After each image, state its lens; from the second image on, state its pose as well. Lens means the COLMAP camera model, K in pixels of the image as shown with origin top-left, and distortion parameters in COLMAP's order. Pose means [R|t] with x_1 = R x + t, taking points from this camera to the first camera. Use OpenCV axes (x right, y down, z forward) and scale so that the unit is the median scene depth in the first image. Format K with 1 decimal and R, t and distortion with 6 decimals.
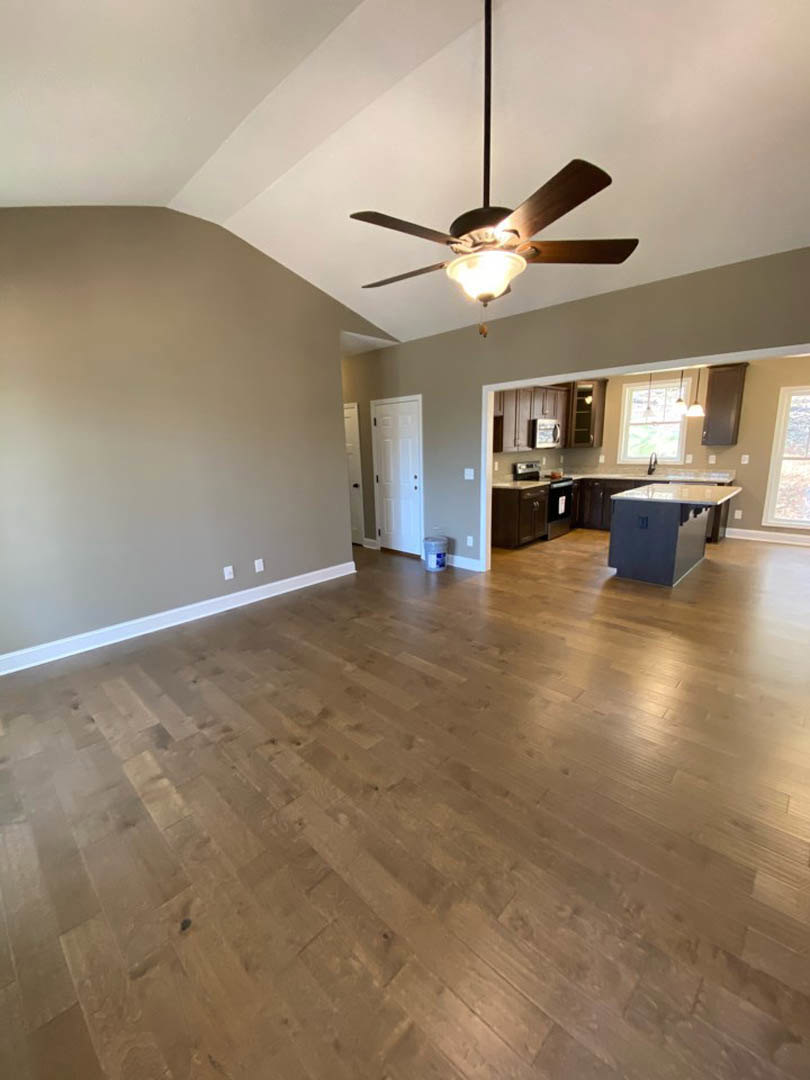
lens RADIAL K [[435.8, 0, 408.6], [0, 435.8, 538.6], [0, 0, 1]] dist [0.032673, -0.028178]
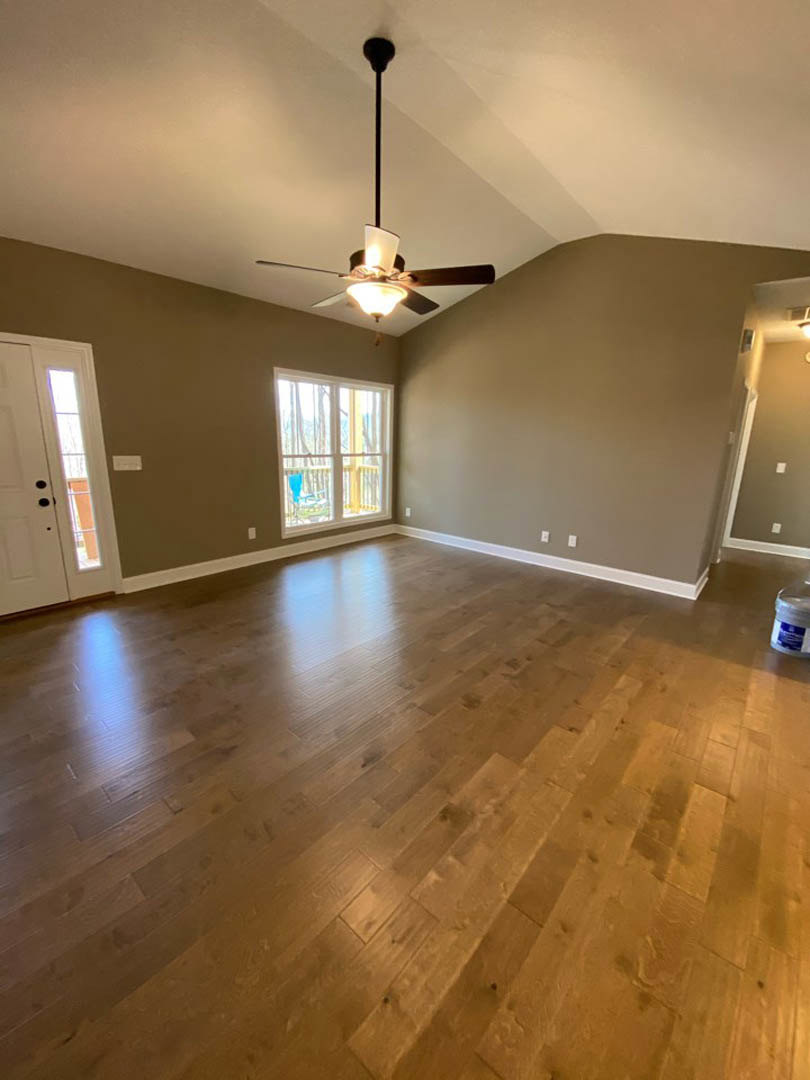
lens RADIAL K [[435.8, 0, 408.6], [0, 435.8, 538.6], [0, 0, 1]] dist [0.032673, -0.028178]
pose [[0.051678, 0.263743, -0.963208, 0.804499], [-0.238691, 0.939805, 0.244529, -0.133603], [0.969720, 0.217272, 0.111520, 0.544425]]
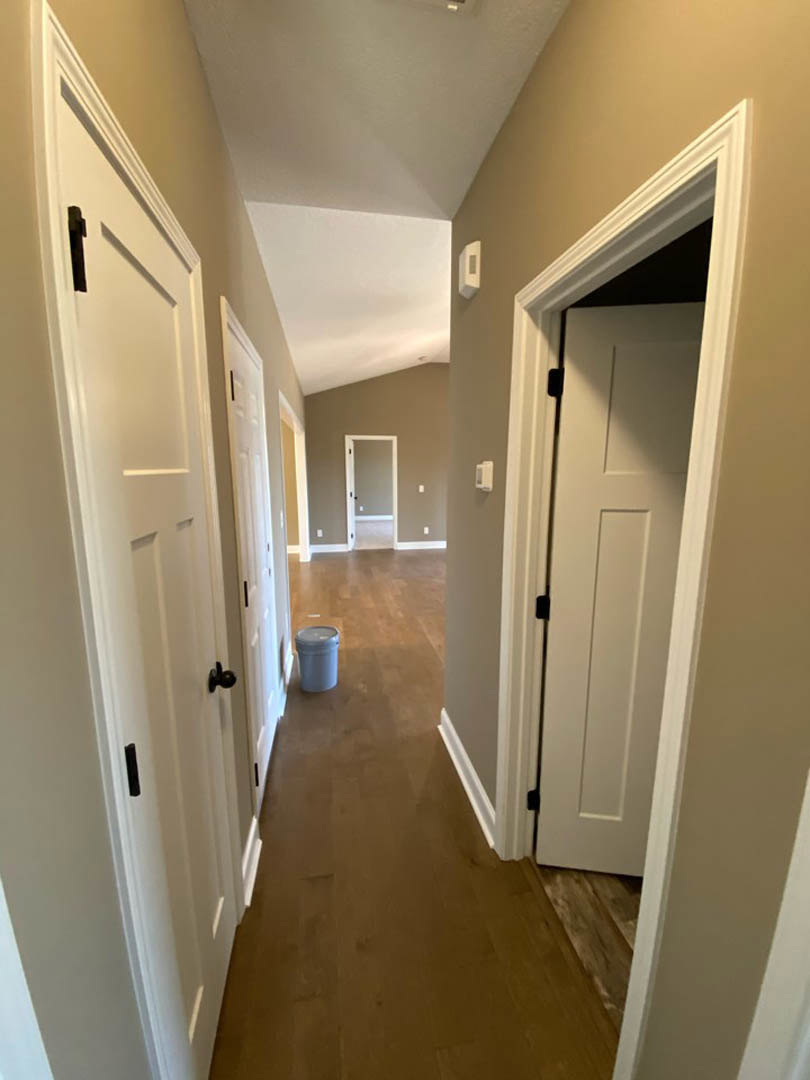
lens RADIAL K [[435.8, 0, 408.6], [0, 435.8, 538.6], [0, 0, 1]] dist [0.032673, -0.028178]
pose [[-0.809096, -0.067425, 0.583795, -0.502333], [0.146926, 0.938640, 0.312037, -0.385705], [-0.569013, 0.338243, -0.749544, 1.818854]]
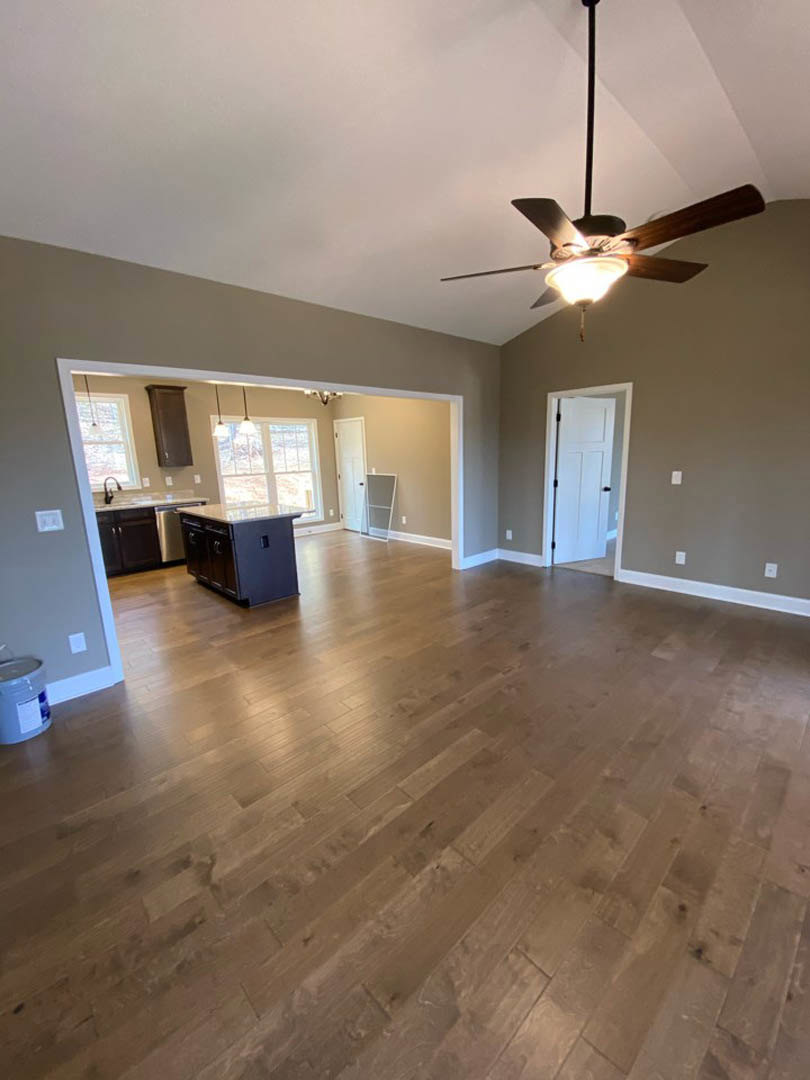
lens RADIAL K [[440.8, 0, 406.9], [0, 440.8, 539.6], [0, 0, 1]] dist [0.022897, -0.020794]
pose [[0.053265, -0.180340, 0.982161, -0.476924], [0.244161, 0.956056, 0.162306, -0.145624], [-0.968271, 0.231160, 0.094956, 0.712932]]
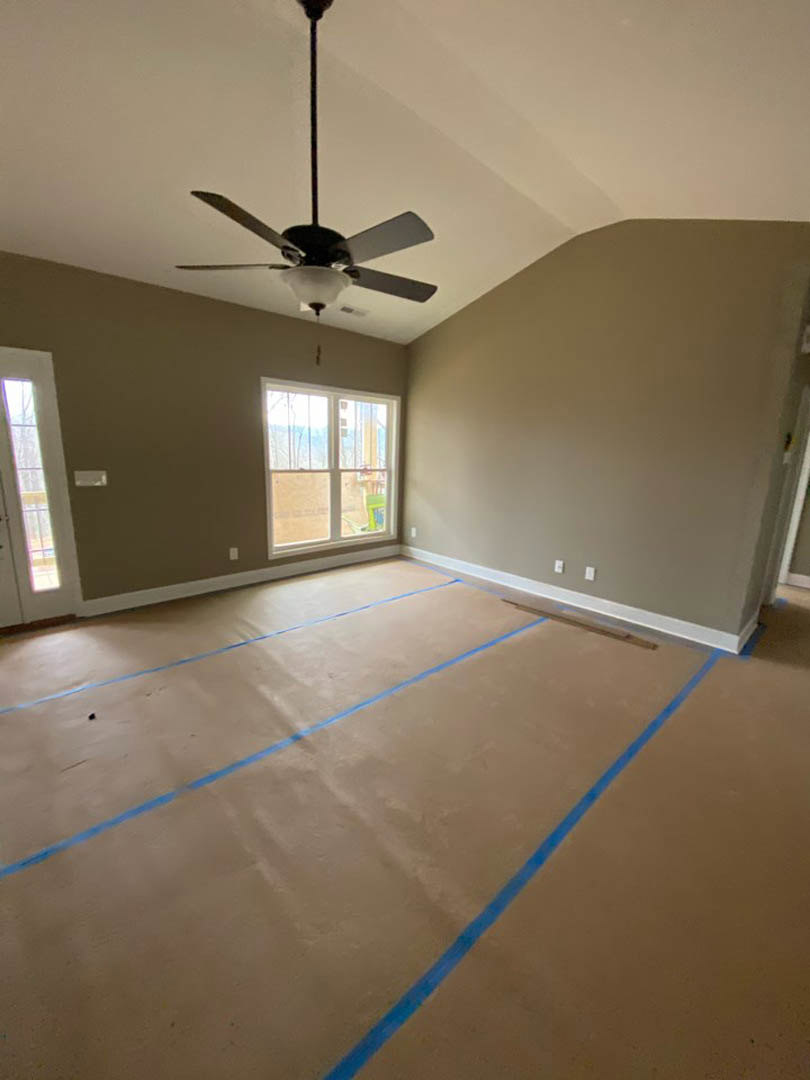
lens RADIAL K [[435.8, 0, 408.6], [0, 435.8, 538.6], [0, 0, 1]] dist [0.032673, -0.028178]
pose [[-0.049571, 0.233007, -0.971211, 0.671262], [-0.240282, 0.941065, 0.238038, -0.162451], [0.969437, 0.245164, 0.009338, 0.678351]]
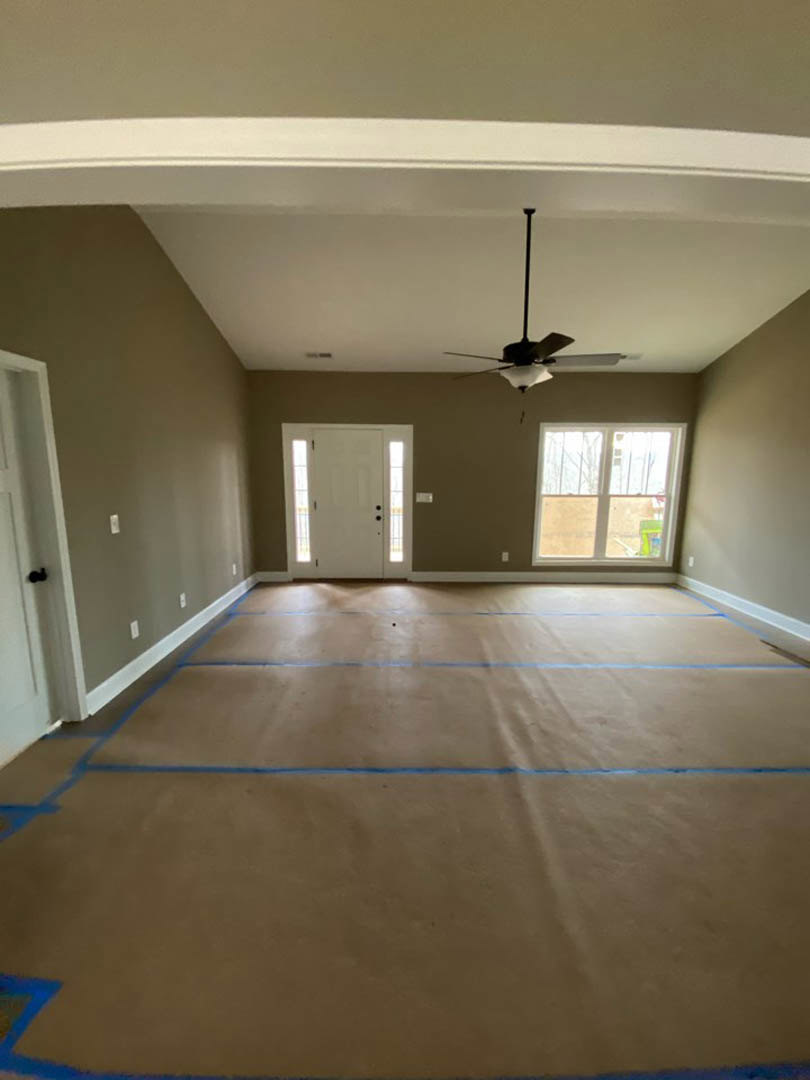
lens RADIAL K [[435.8, 0, 408.6], [0, 435.8, 538.6], [0, 0, 1]] dist [0.032673, -0.028178]
pose [[-0.717823, 0.133935, -0.683221, 0.858116], [-0.133825, 0.936480, 0.324185, -0.246978], [0.683243, 0.324140, -0.654303, 0.998546]]
